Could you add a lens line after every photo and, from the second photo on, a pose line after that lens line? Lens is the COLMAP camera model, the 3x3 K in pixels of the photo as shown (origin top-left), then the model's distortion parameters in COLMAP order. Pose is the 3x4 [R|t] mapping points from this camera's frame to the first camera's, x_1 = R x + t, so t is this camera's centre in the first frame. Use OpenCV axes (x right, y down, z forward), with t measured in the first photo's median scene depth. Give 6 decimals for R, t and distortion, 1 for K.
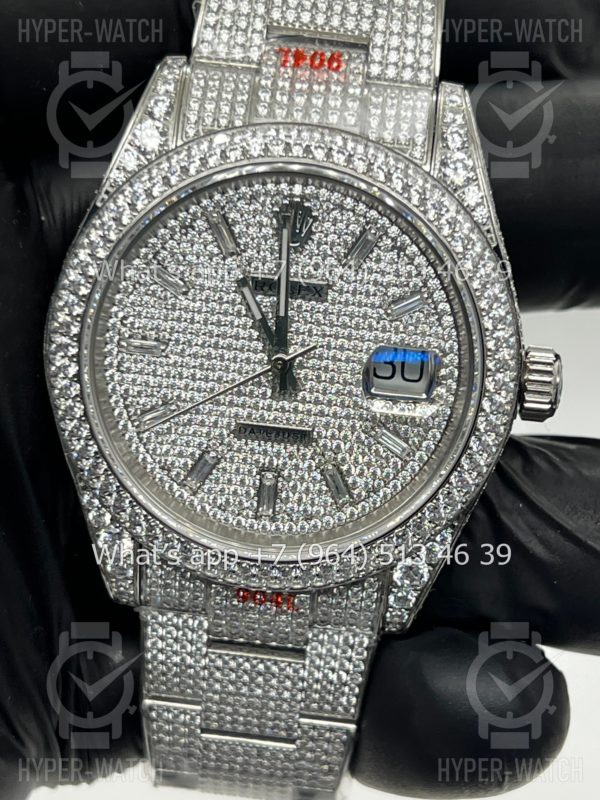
lens RADIAL K [[1878.4, 0, 310.7], [0, 1878.4, 417.5], [0, 0, 1]] dist [0.283333, 0.000000]
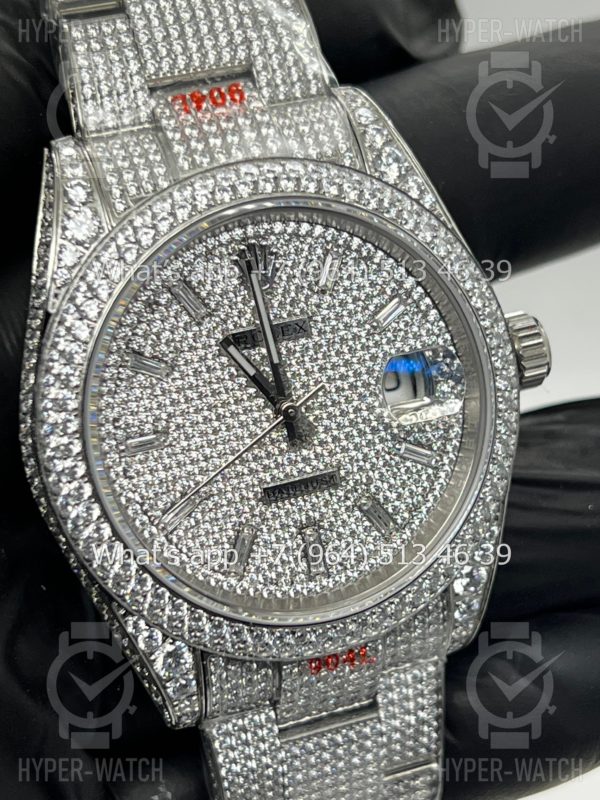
lens RADIAL K [[1878.4, 0, 297.8], [0, 1878.4, 396.2], [0, 0, 1]] dist [0.283333, 0.000000]
pose [[0.900097, -0.315568, 0.300405, -0.288995], [0.333388, 0.942751, -0.008587, -0.026585], [-0.280497, 0.107881, 0.953773, 0.103810]]
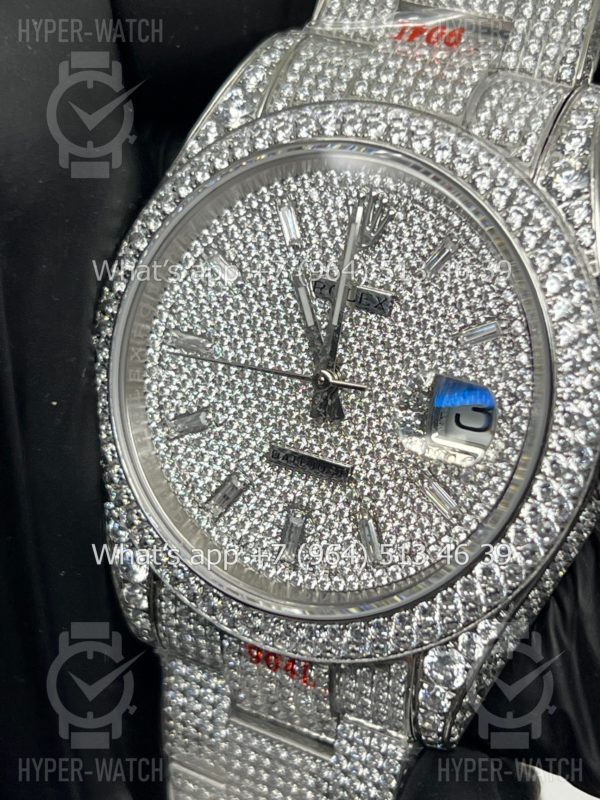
lens RADIAL K [[1878.4, 0, 302.3], [0, 1878.4, 407.1], [0, 0, 1]] dist [0.283333, 0.000000]
pose [[0.919898, 0.148996, -0.362751, 0.279469], [-0.193614, 0.976968, -0.089706, 0.059555], [0.341030, 0.152754, 0.927558, 0.216276]]
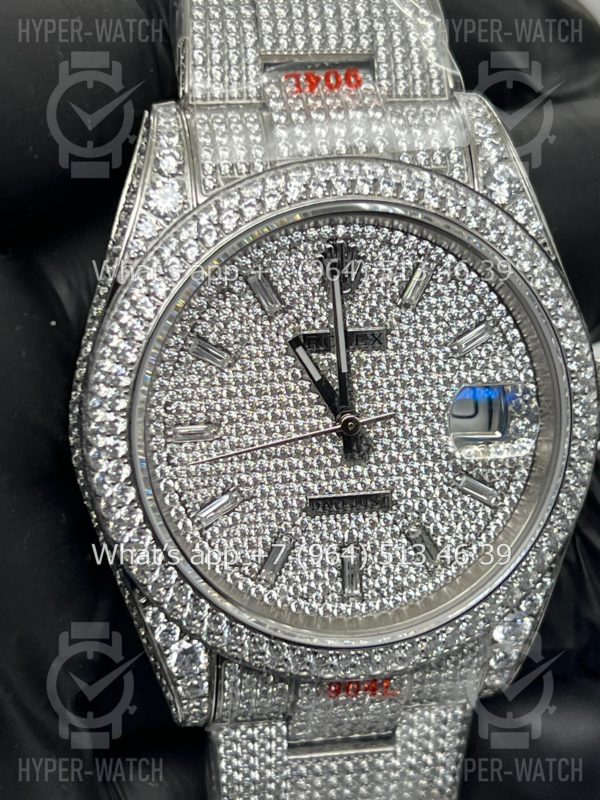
lens RADIAL K [[1878.4, 0, 295.9], [0, 1878.4, 399.6], [0, 0, 1]] dist [0.283333, 0.000000]
pose [[0.960512, -0.166541, 0.222892, -0.235574], [0.170420, 0.985370, 0.001856, -0.046256], [-0.219940, 0.036202, 0.974841, 0.134197]]
